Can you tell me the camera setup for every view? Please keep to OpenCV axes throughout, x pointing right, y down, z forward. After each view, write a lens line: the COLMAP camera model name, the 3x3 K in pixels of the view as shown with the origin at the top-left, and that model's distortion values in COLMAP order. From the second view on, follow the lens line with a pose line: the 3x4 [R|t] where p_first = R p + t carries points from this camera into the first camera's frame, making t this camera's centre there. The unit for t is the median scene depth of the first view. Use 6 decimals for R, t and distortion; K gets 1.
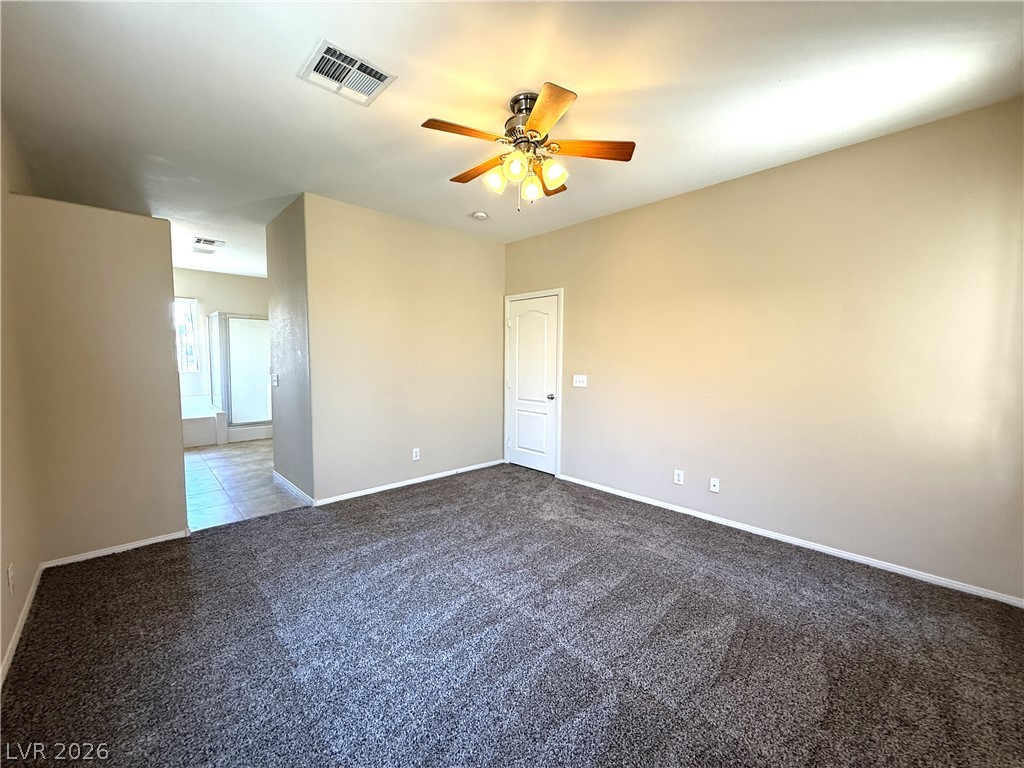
lens RADIAL K [[408.2, 0, 506.8], [0, 408.2, 385.2], [0, 0, 1]] dist [-0.000132, 0.000519]
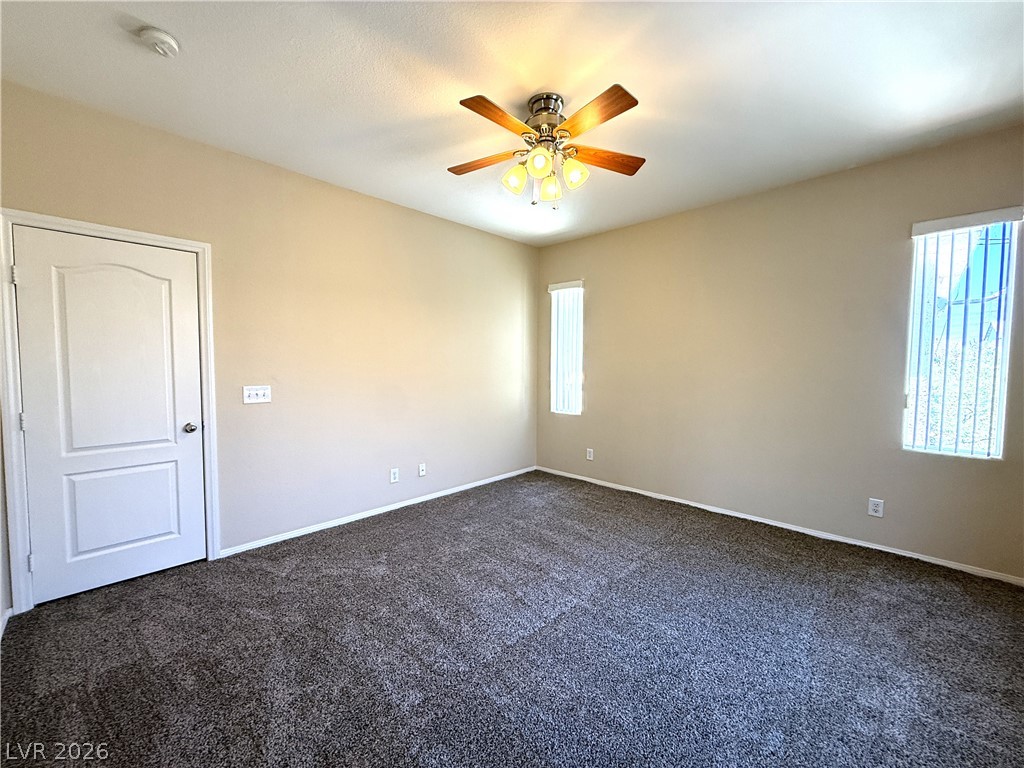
lens RADIAL K [[408.2, 0, 506.8], [0, 408.2, 385.2], [0, 0, 1]] dist [-0.000132, 0.000519]
pose [[-0.035155, -0.060747, 0.997534, -0.540897], [0.063501, 0.995998, 0.062891, -0.044800], [-0.997362, 0.065555, -0.031157, 0.648925]]
